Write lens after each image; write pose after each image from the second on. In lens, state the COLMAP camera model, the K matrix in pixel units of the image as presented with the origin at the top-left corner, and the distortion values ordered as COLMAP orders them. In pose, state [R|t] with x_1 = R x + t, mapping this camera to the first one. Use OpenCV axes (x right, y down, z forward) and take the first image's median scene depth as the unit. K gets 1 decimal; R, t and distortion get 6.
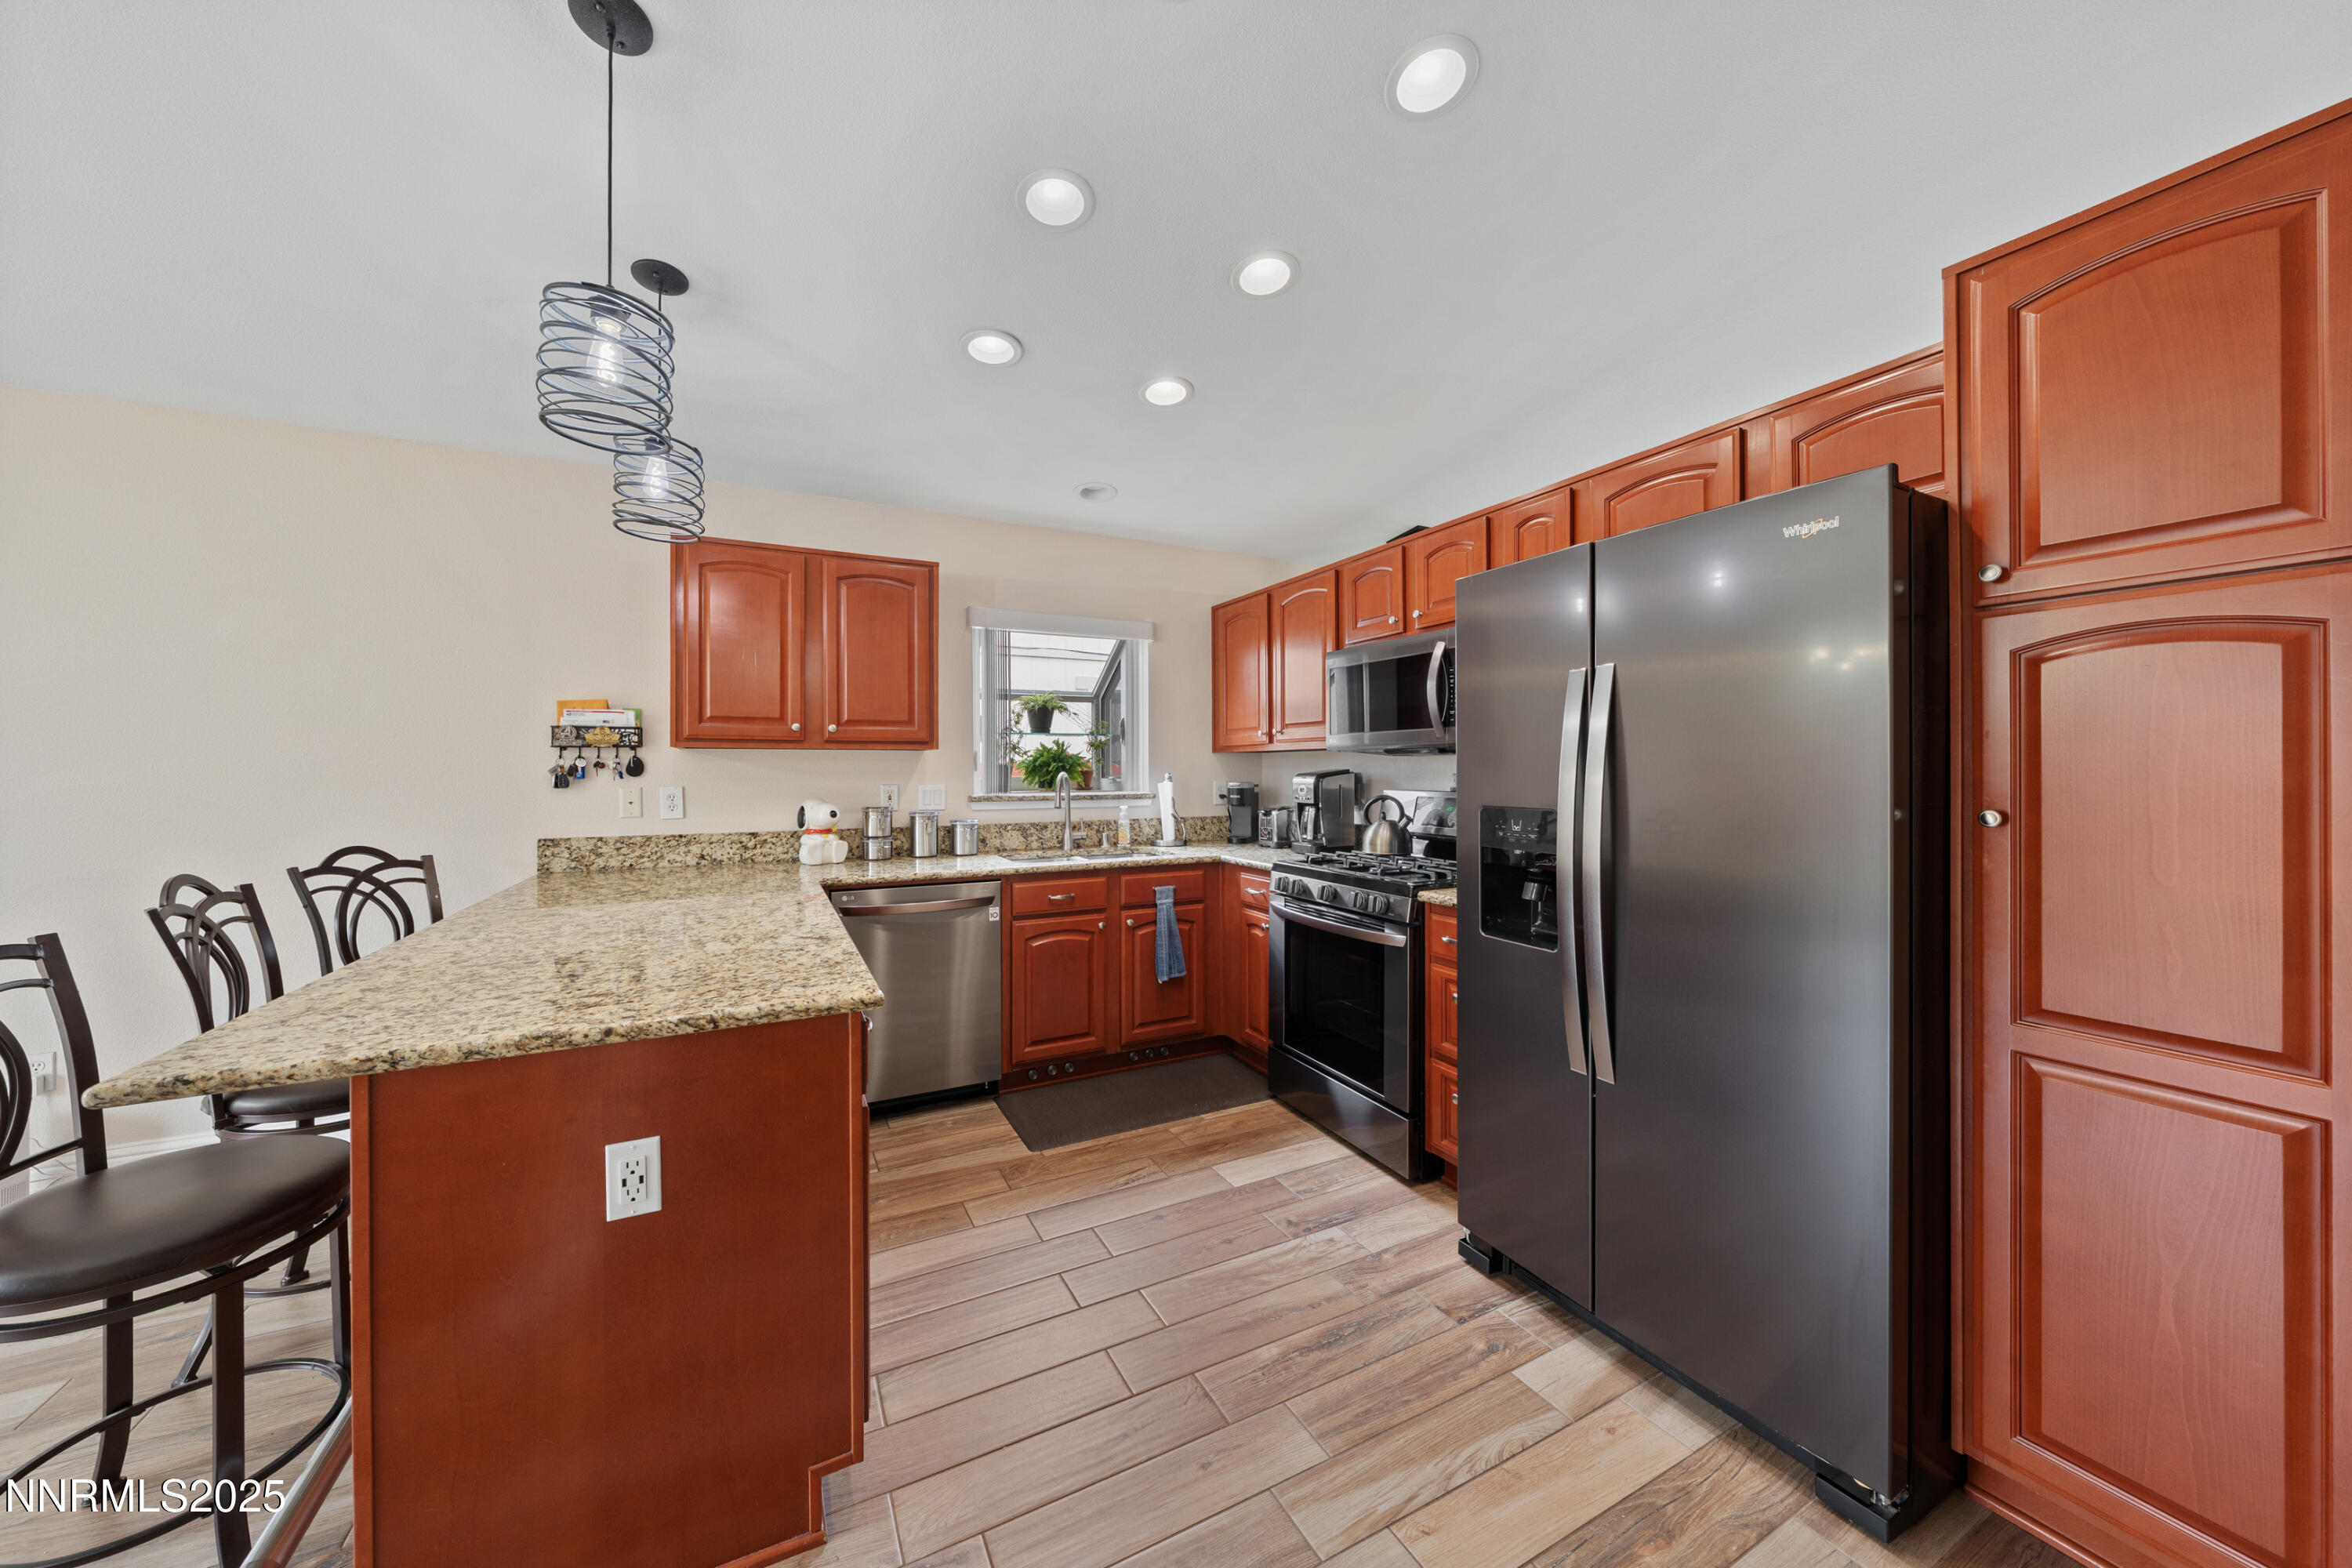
lens RADIAL K [[808.8, 0, 1166.2], [0, 808.8, 767.9], [0, 0, 1]] dist [-0.003753, -0.000096]
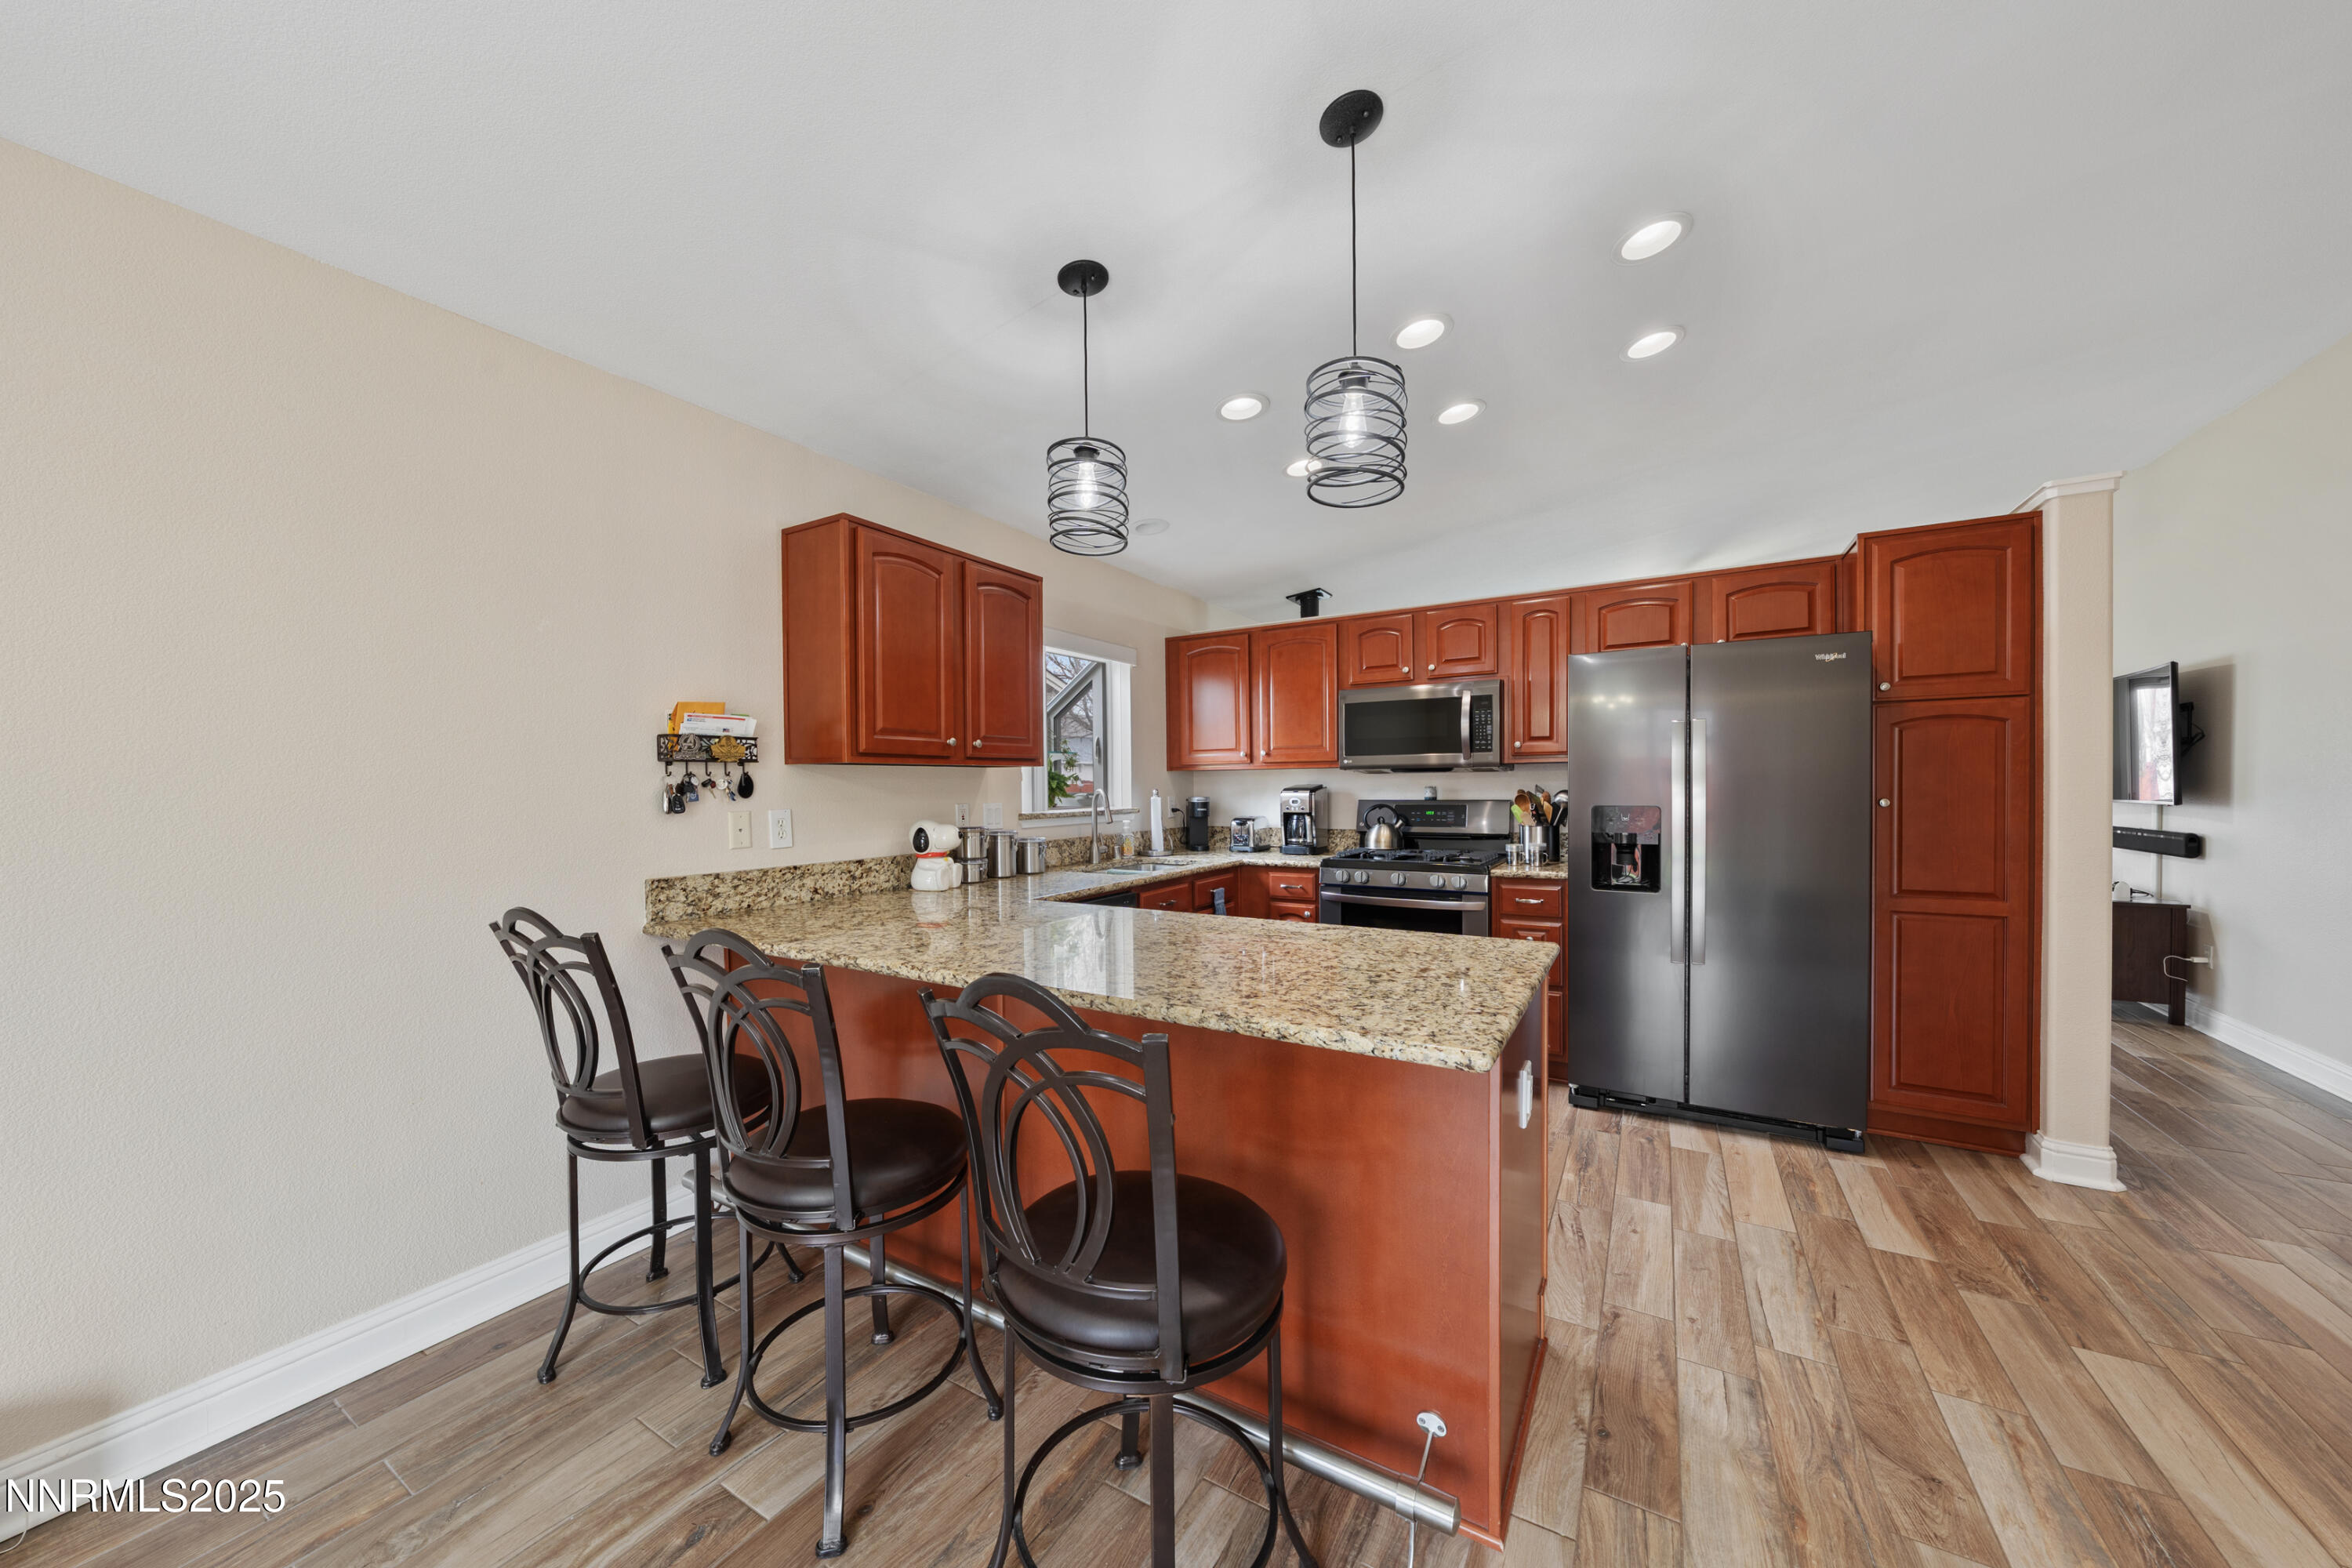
lens RADIAL K [[817.9, 0, 1164.8], [0, 817.9, 801.5], [0, 0, 1]] dist [-0.002405, -0.000088]
pose [[0.850448, -0.016961, 0.525785, -0.704327], [0.007652, 0.999773, 0.019873, 0.001108], [-0.526003, -0.012878, 0.850385, 0.069625]]
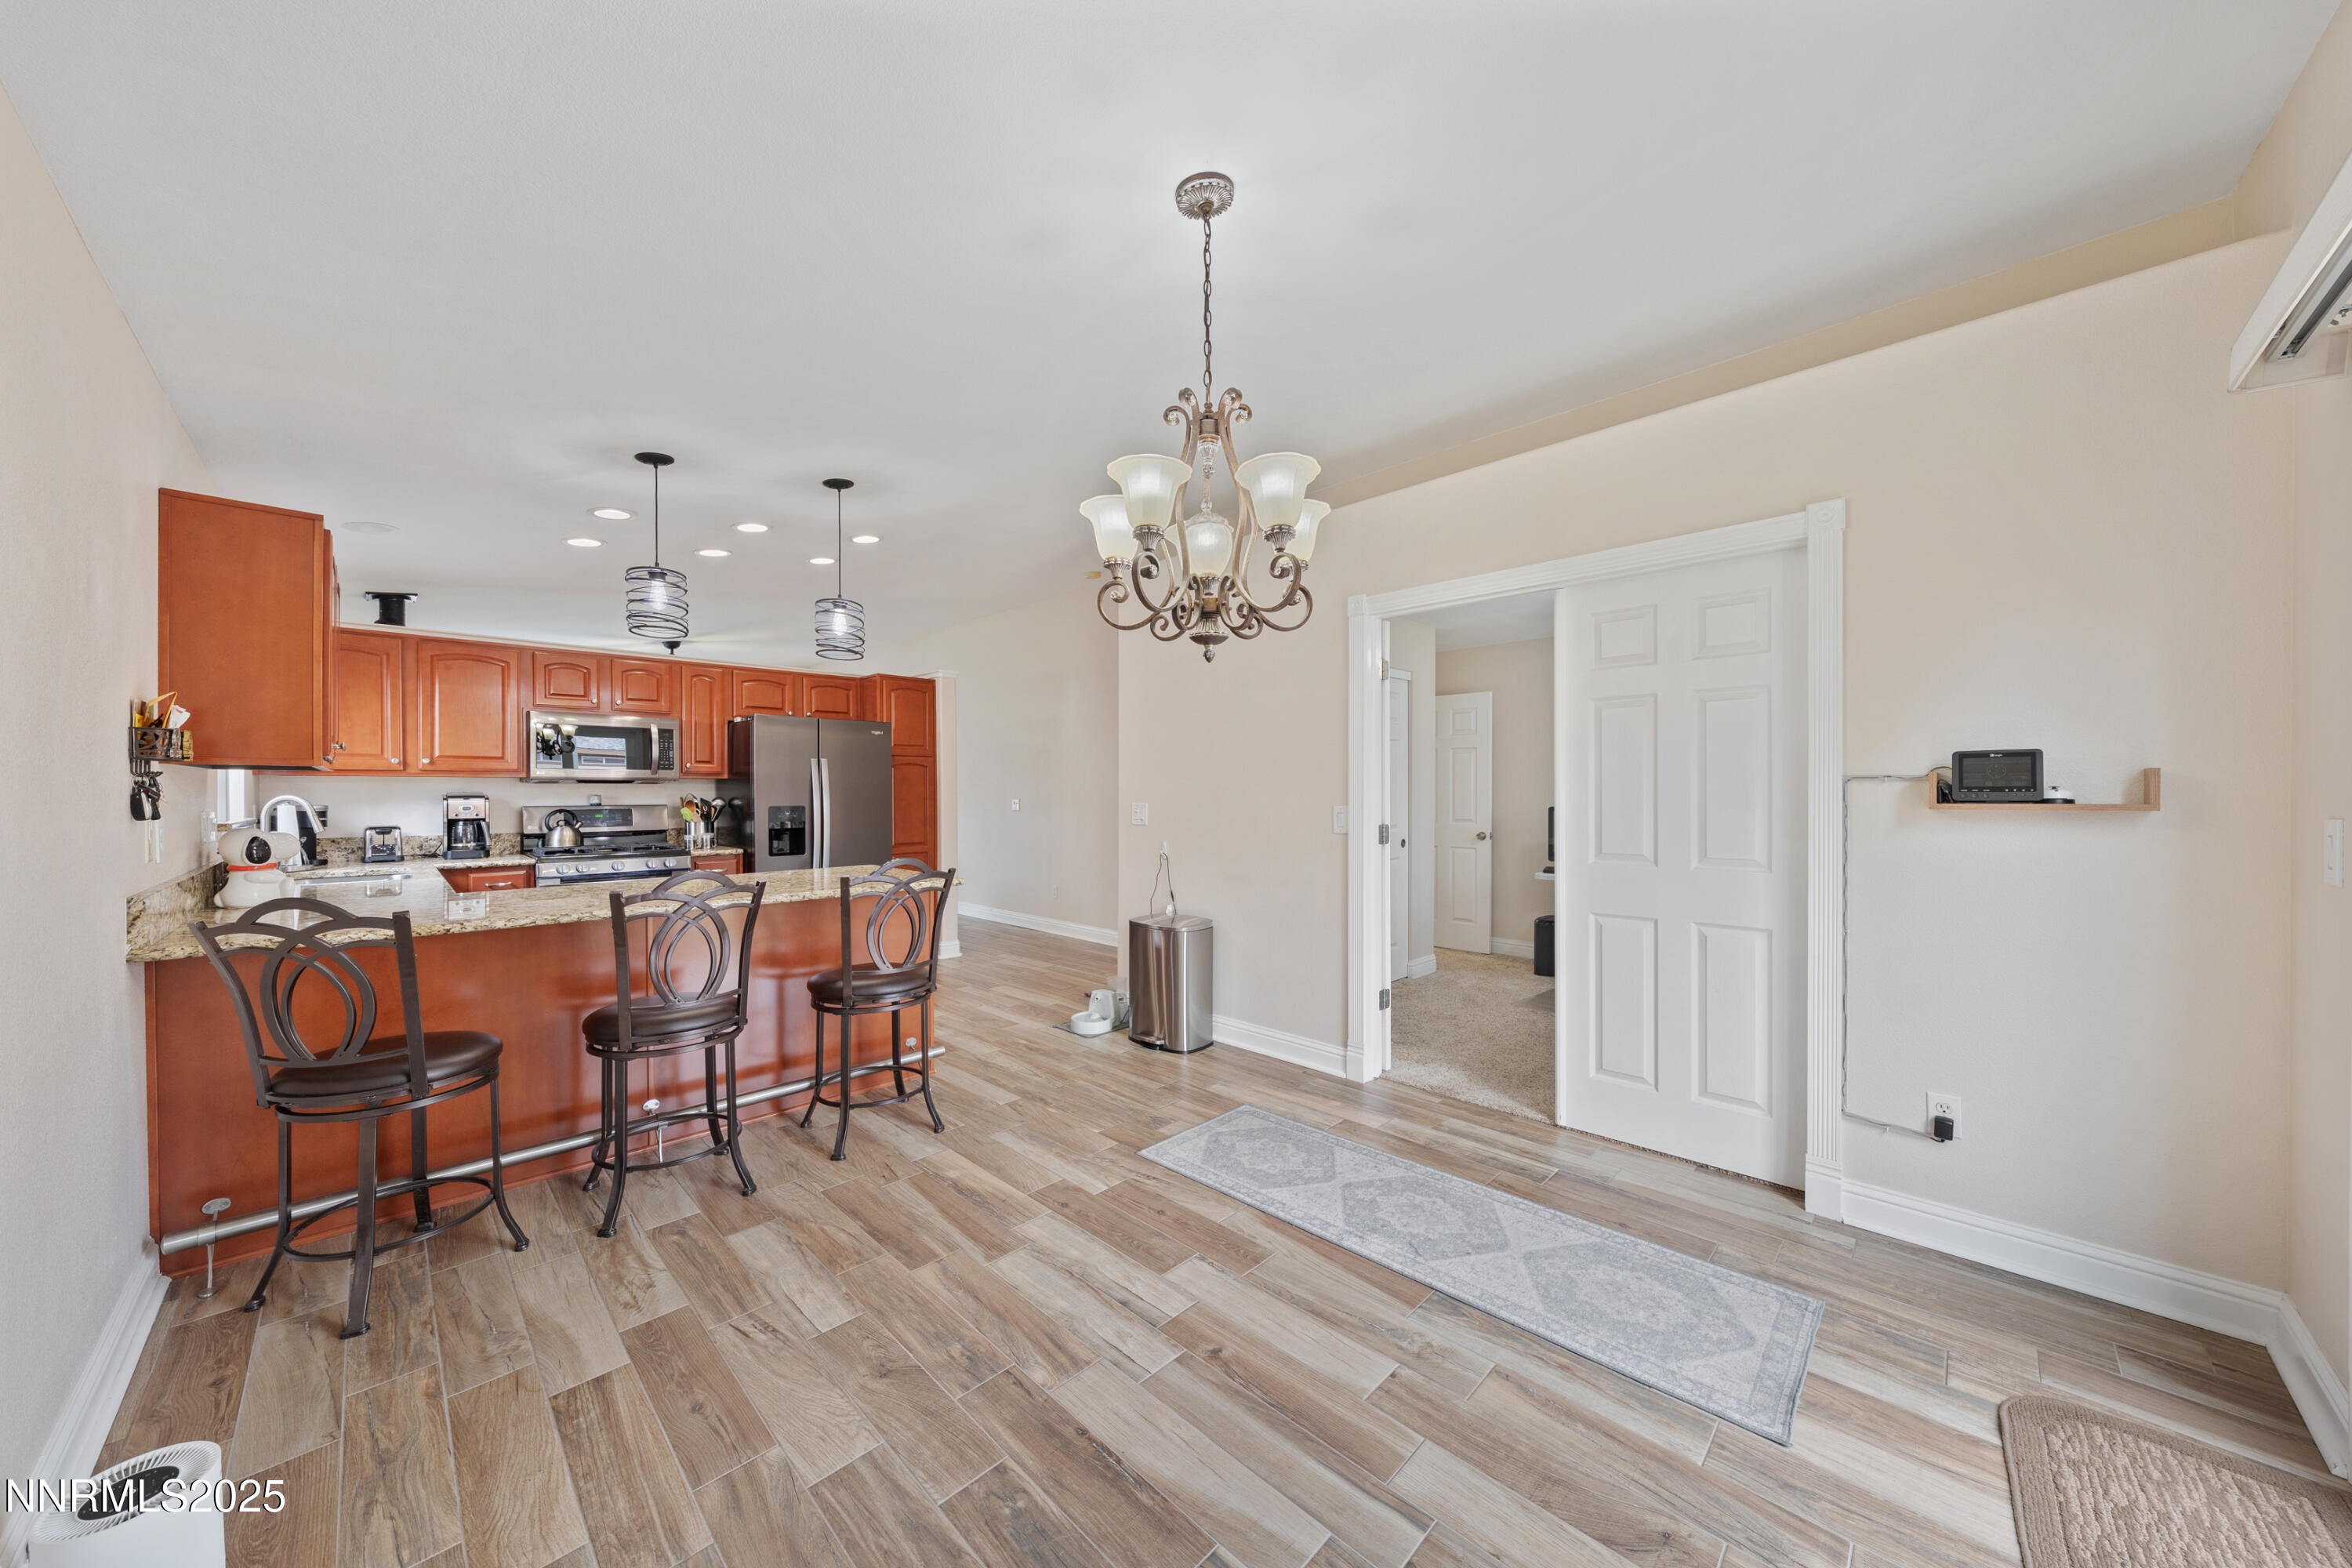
lens RADIAL K [[800.6, 0, 1172.8], [0, 800.6, 779.3], [0, 0, 1]] dist [-0.003378, -0.000134]
pose [[-0.312372, 0.014499, 0.949849, -1.517577], [0.001578, 0.999890, -0.014743, 0.001518], [-0.949958, -0.003107, -0.312361, 0.366367]]
